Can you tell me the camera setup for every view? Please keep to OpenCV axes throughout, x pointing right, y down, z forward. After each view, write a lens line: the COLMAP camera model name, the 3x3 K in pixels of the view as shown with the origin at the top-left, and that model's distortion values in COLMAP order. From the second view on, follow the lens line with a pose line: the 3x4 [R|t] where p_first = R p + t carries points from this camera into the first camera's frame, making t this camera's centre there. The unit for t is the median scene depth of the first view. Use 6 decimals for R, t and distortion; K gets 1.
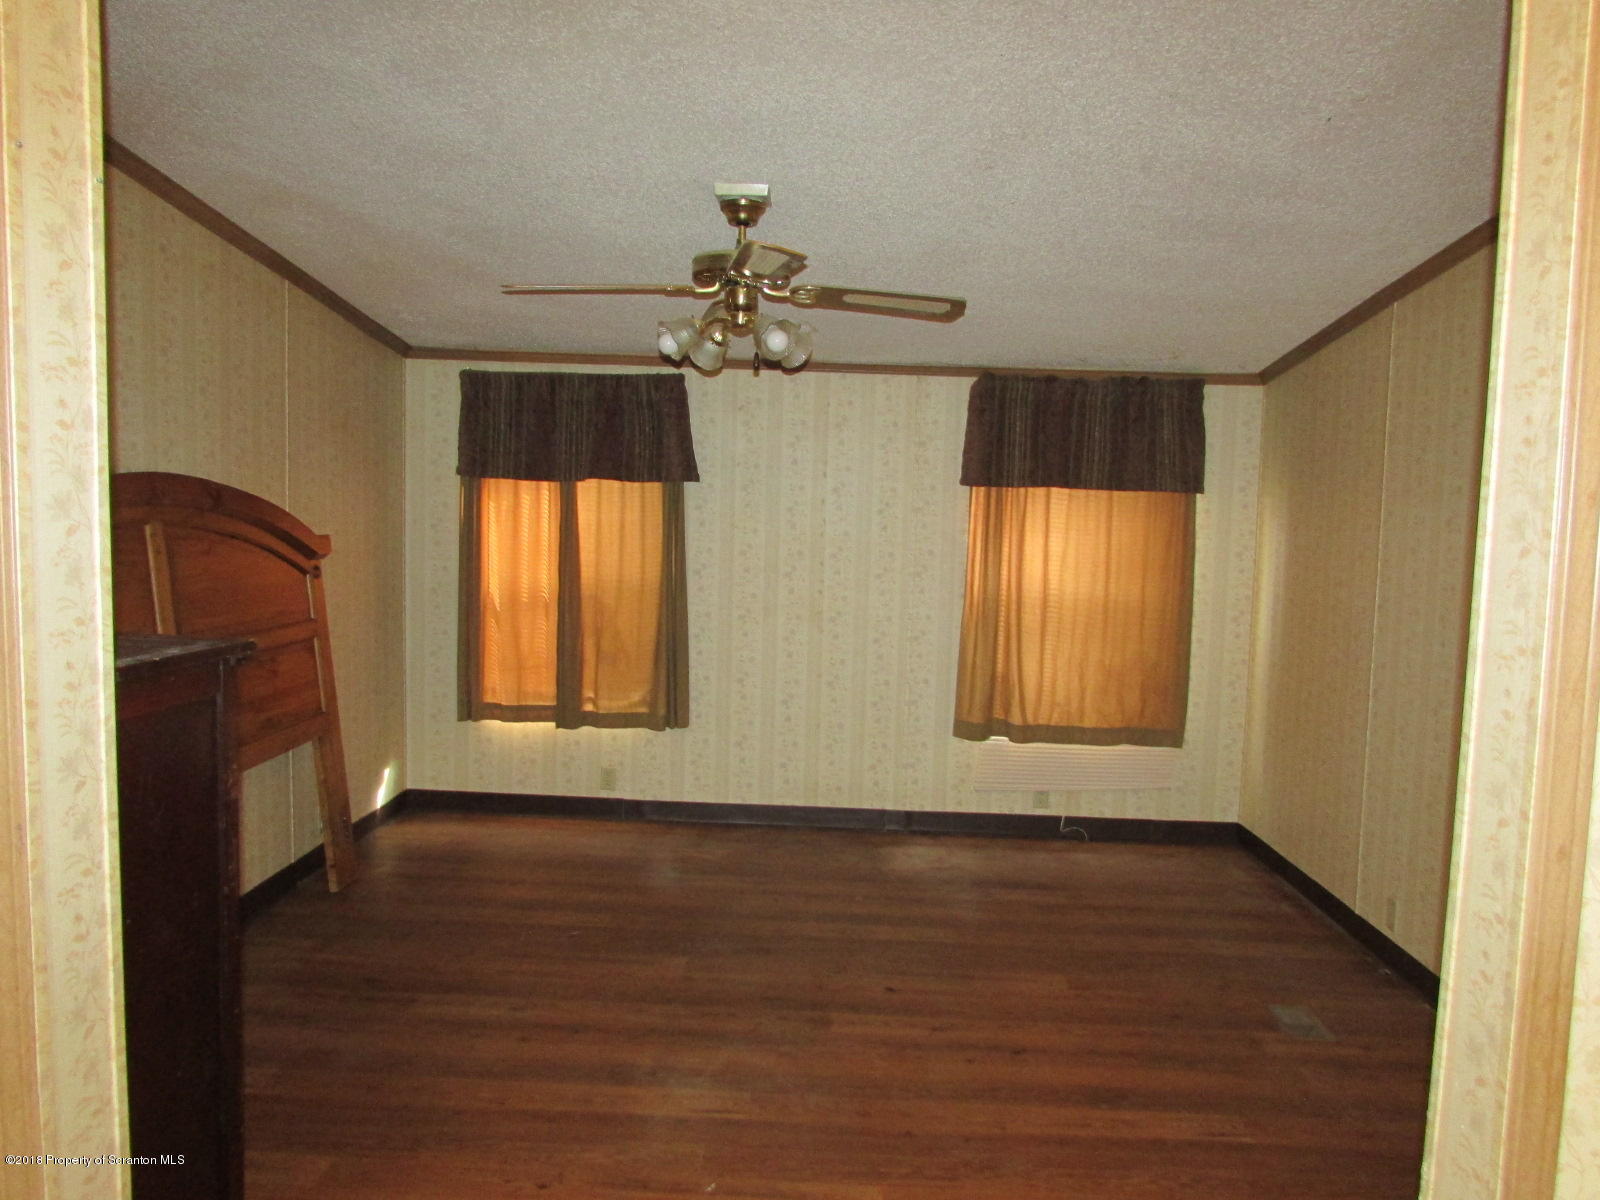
lens RADIAL K [[1141.5, 0, 806.2], [0, 1141.5, 594.8], [0, 0, 1]] dist [-0.018081, -0.001745]
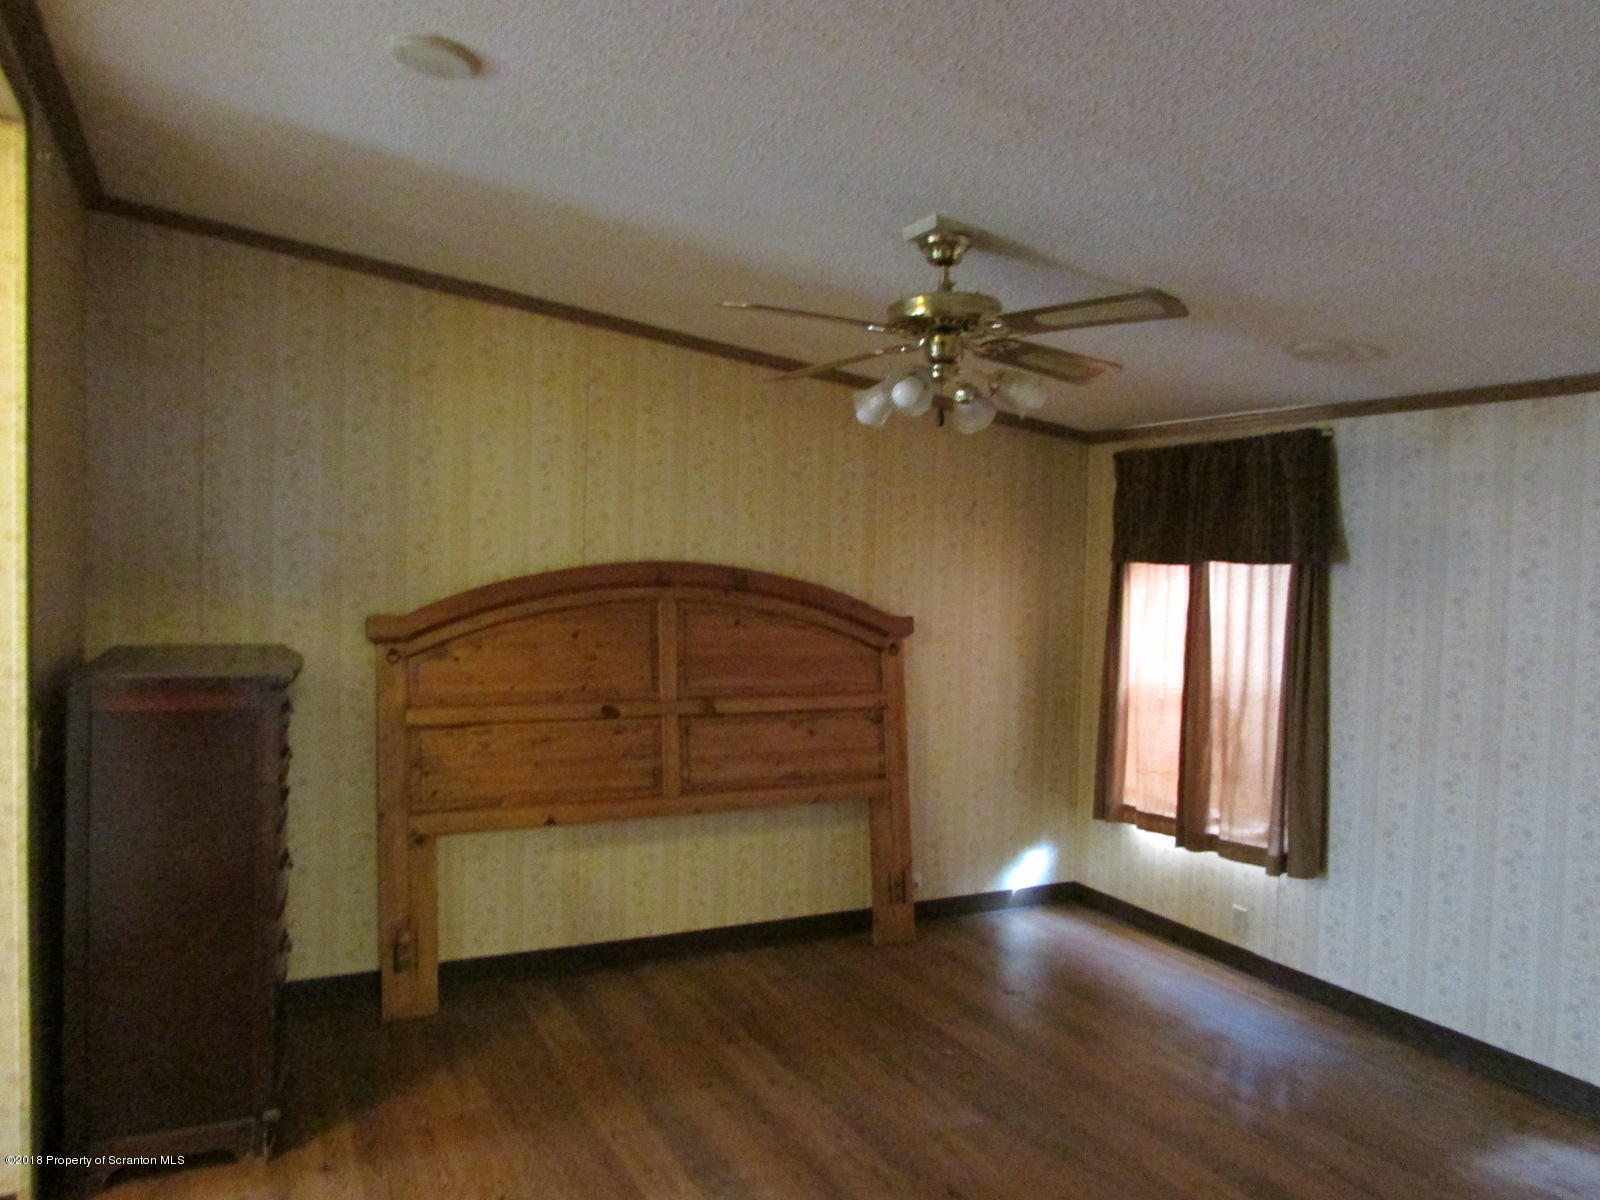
lens RADIAL K [[1141.5, 0, 801.4], [0, 1141.5, 604.3], [0, 0, 1]] dist [-0.018081, -0.001745]
pose [[0.485786, 0.015822, -0.873934, 0.404788], [-0.077677, 0.996662, -0.025134, -0.023818], [0.870619, 0.080095, 0.485394, 0.314426]]
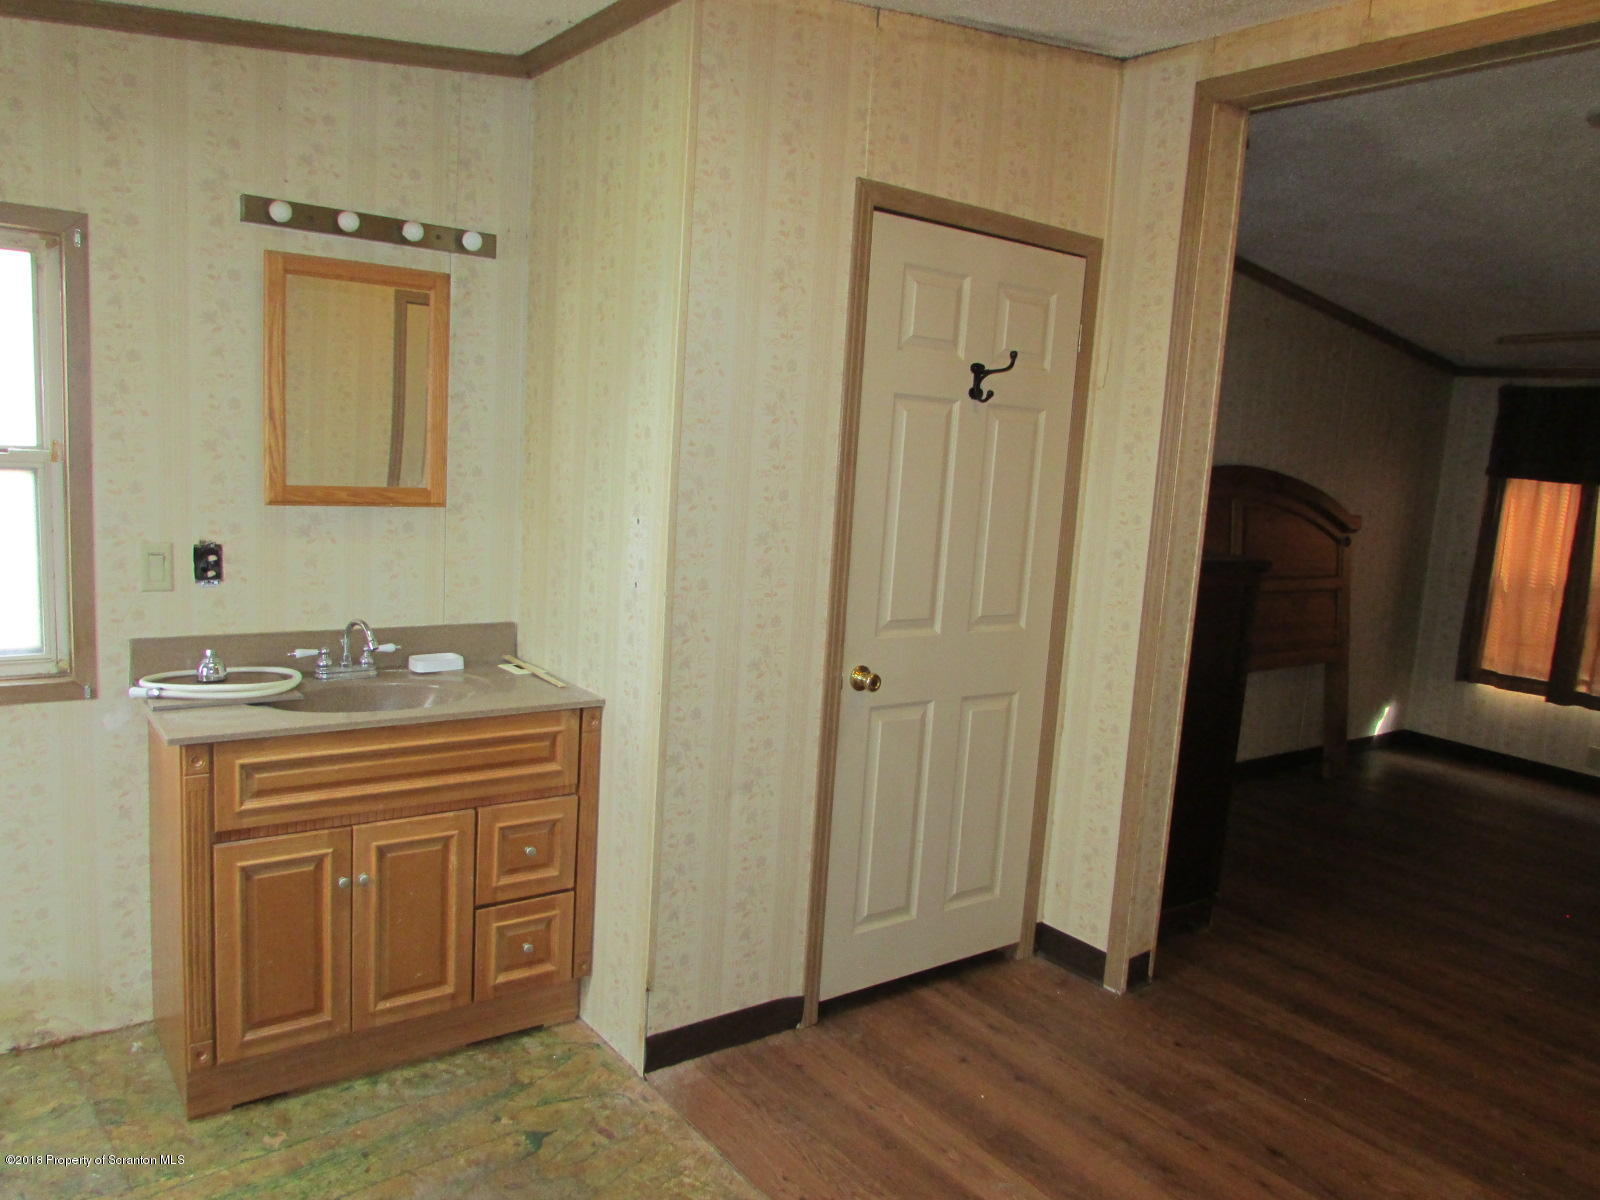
lens RADIAL K [[1141.5, 0, 790.2], [0, 1141.5, 608.1], [0, 0, 1]] dist [-0.018081, -0.001745]
pose [[0.612532, 0.127015, -0.780174, 0.189122], [-0.111513, 0.991020, 0.073790, 0.026136], [0.782540, 0.041801, 0.621195, -0.295232]]
